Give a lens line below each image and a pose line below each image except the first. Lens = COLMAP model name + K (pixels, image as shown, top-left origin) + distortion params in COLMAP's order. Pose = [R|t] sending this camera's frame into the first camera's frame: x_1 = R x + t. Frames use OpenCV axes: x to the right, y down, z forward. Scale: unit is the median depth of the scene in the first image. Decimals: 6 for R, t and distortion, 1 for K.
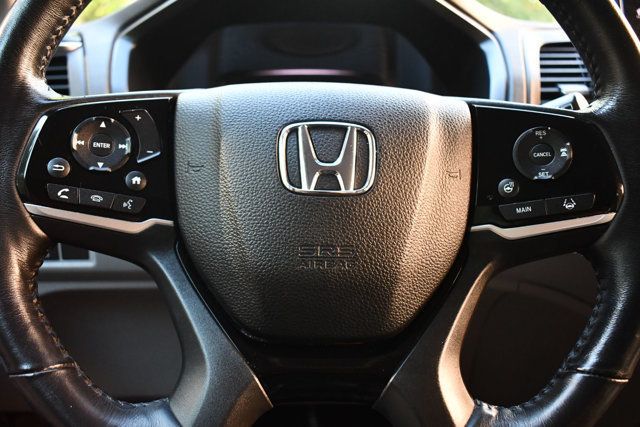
lens RADIAL K [[609.8, 0, 320.0], [0, 609.8, 213.5], [0, 0, 1]] dist [-0.124850, -0.002137]
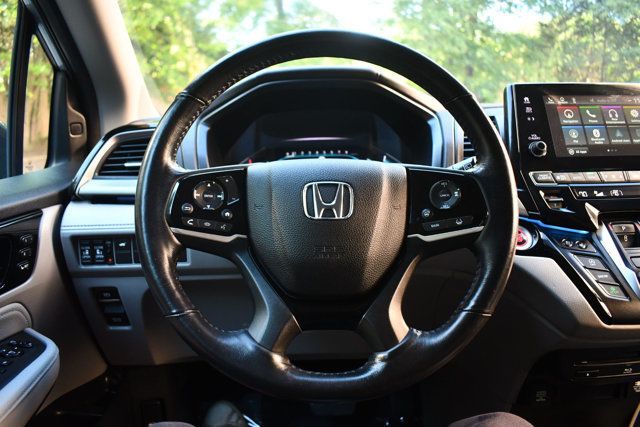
lens RADIAL K [[484.4, 0, 320.0], [0, 484.4, 201.9], [0, 0, 1]] dist [-0.072327, -0.002072]
pose [[0.999490, -0.022075, -0.023095, 0.021339], [0.020576, 0.997787, -0.063226, 0.008218], [0.024439, 0.062719, 0.997732, -0.513924]]
